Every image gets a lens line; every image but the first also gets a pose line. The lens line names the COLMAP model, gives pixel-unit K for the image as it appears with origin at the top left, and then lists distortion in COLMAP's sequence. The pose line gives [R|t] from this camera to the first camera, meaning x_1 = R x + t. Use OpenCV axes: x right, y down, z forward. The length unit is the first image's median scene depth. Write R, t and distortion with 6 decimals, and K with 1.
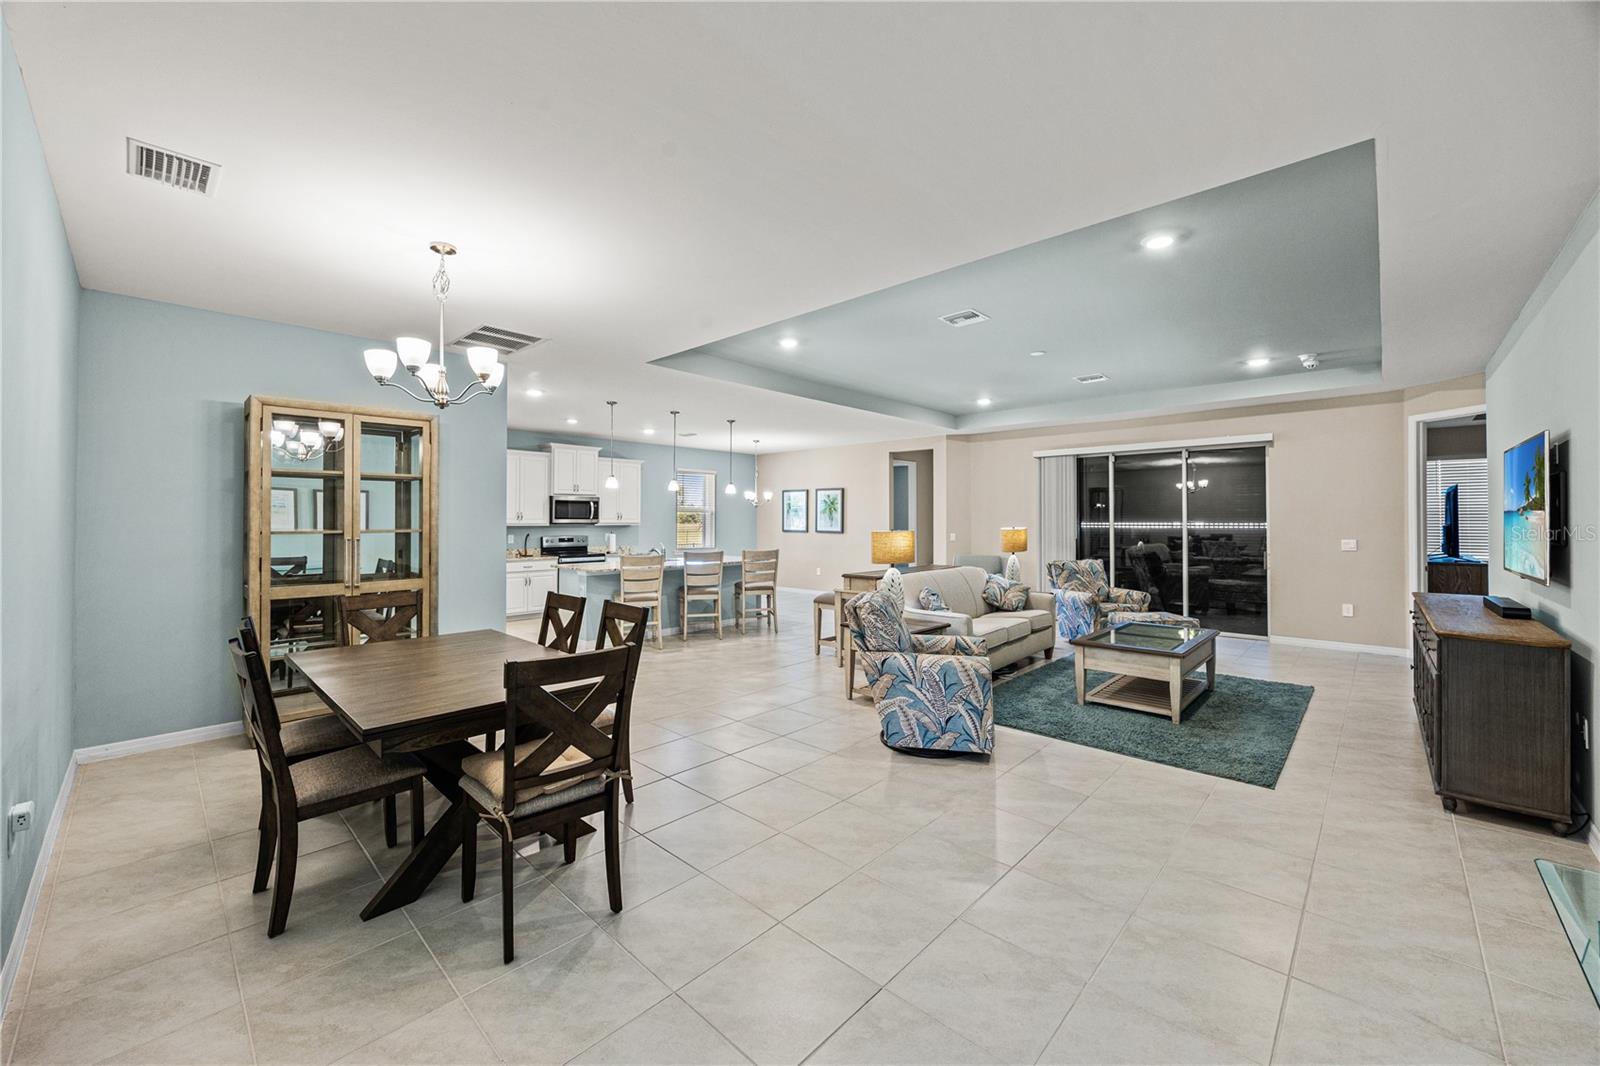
lens RADIAL K [[610.1, 0, 802.0], [0, 610.1, 512.9], [0, 0, 1]] dist [-0.007471, 0.000142]
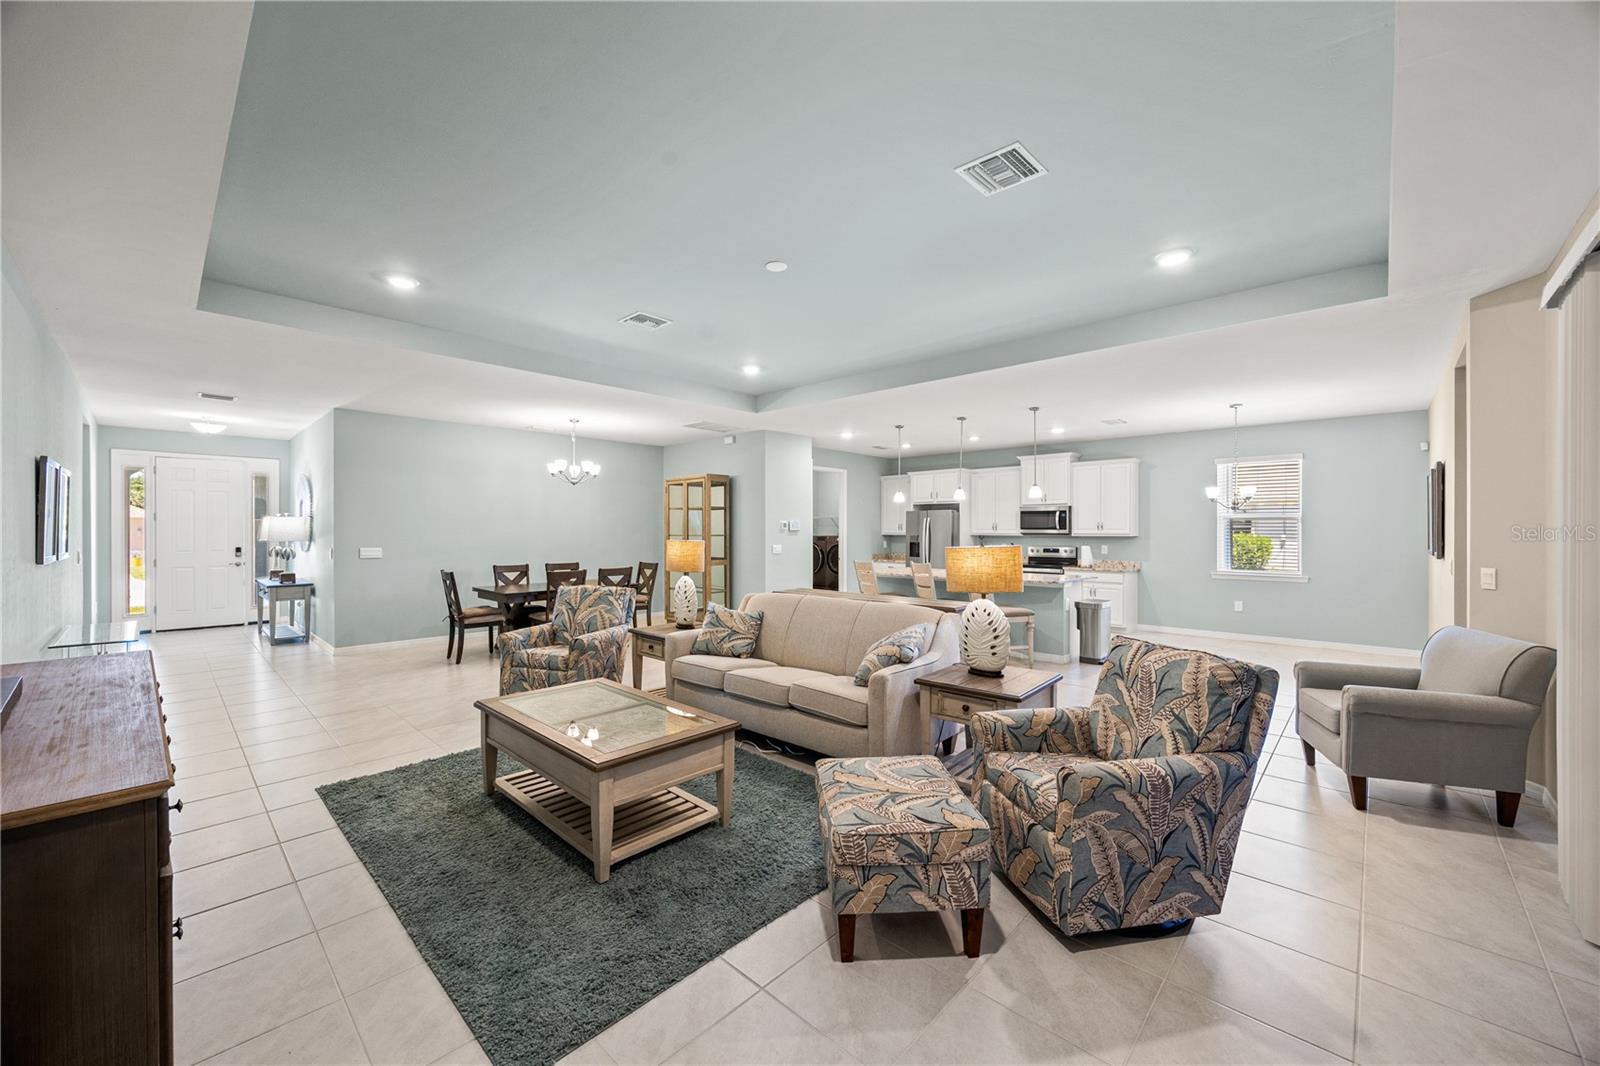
lens RADIAL K [[615.8, 0, 800.0], [0, 615.8, 533.0], [0, 0, 1]] dist [-0.000830, -0.000005]
pose [[-0.004240, 0.005572, -0.999975, 0.648350], [0.010572, 0.999929, 0.005527, 0.006465], [0.999935, -0.010548, -0.004299, 0.630573]]
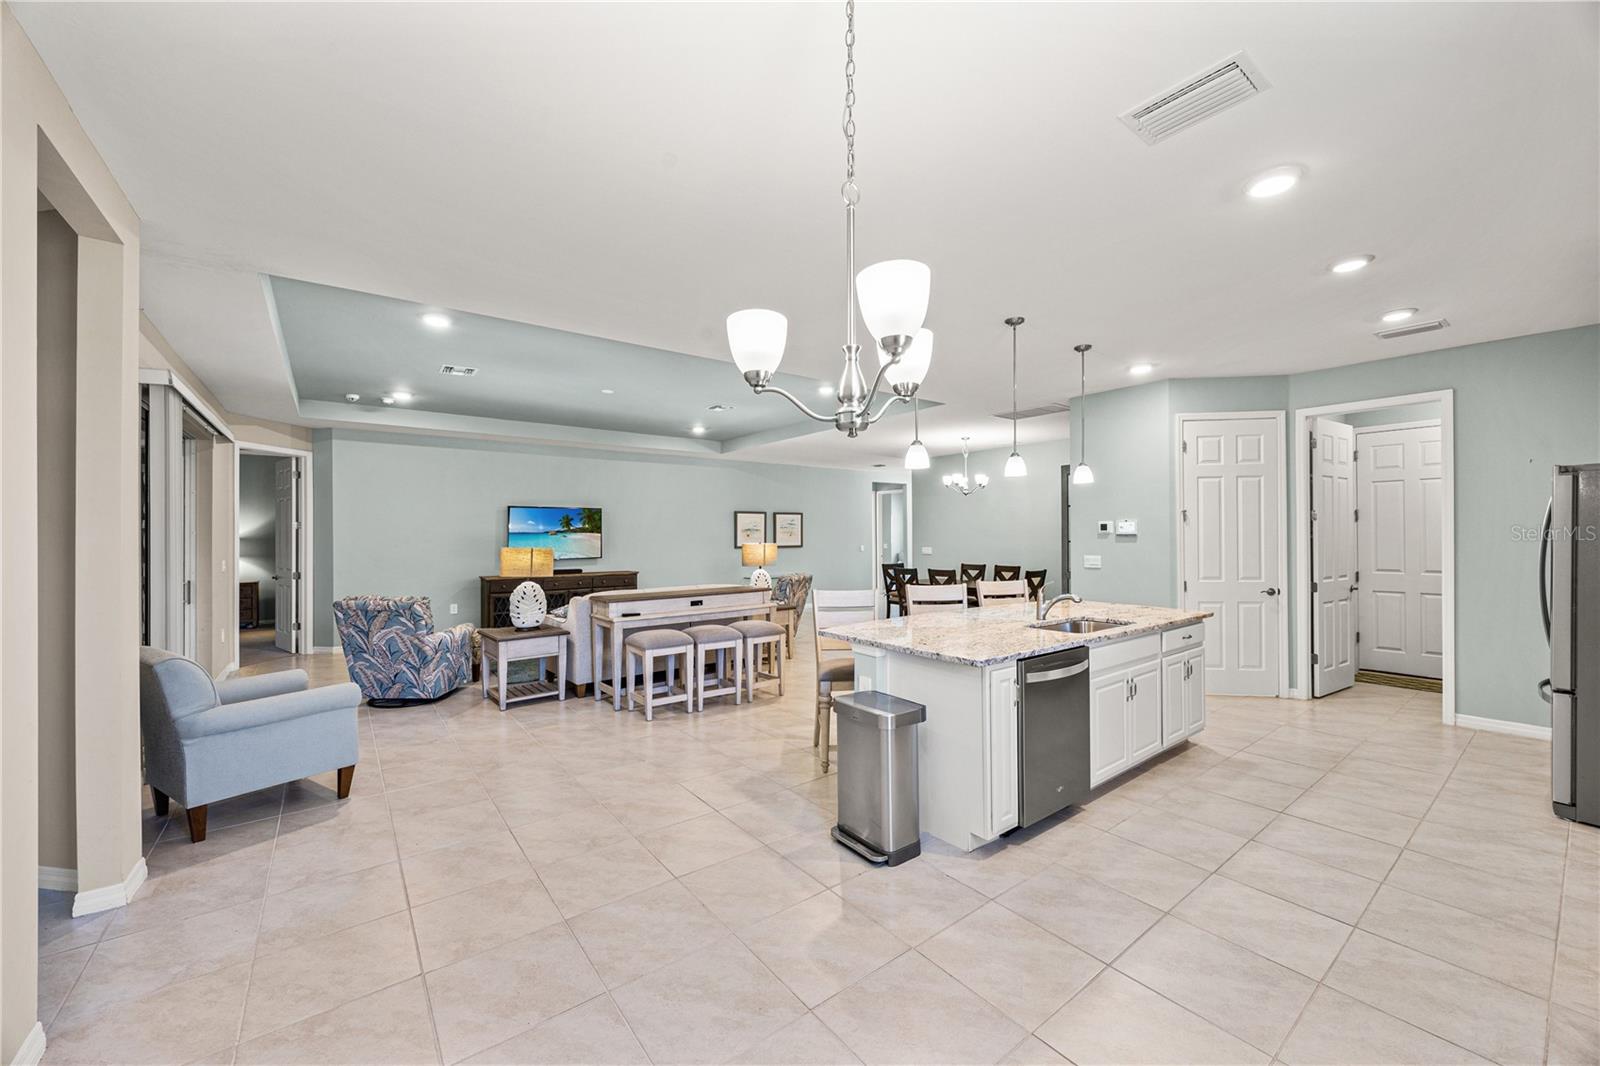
lens RADIAL K [[610.4, 0, 801.7], [0, 610.4, 537.1], [0, 0, 1]] dist [-0.004920, -0.000150]
pose [[-0.986387, 0.006059, 0.164328, -0.099486], [0.004578, 0.999945, -0.009394, 0.014456], [-0.164376, -0.008514, -0.986361, 1.289066]]
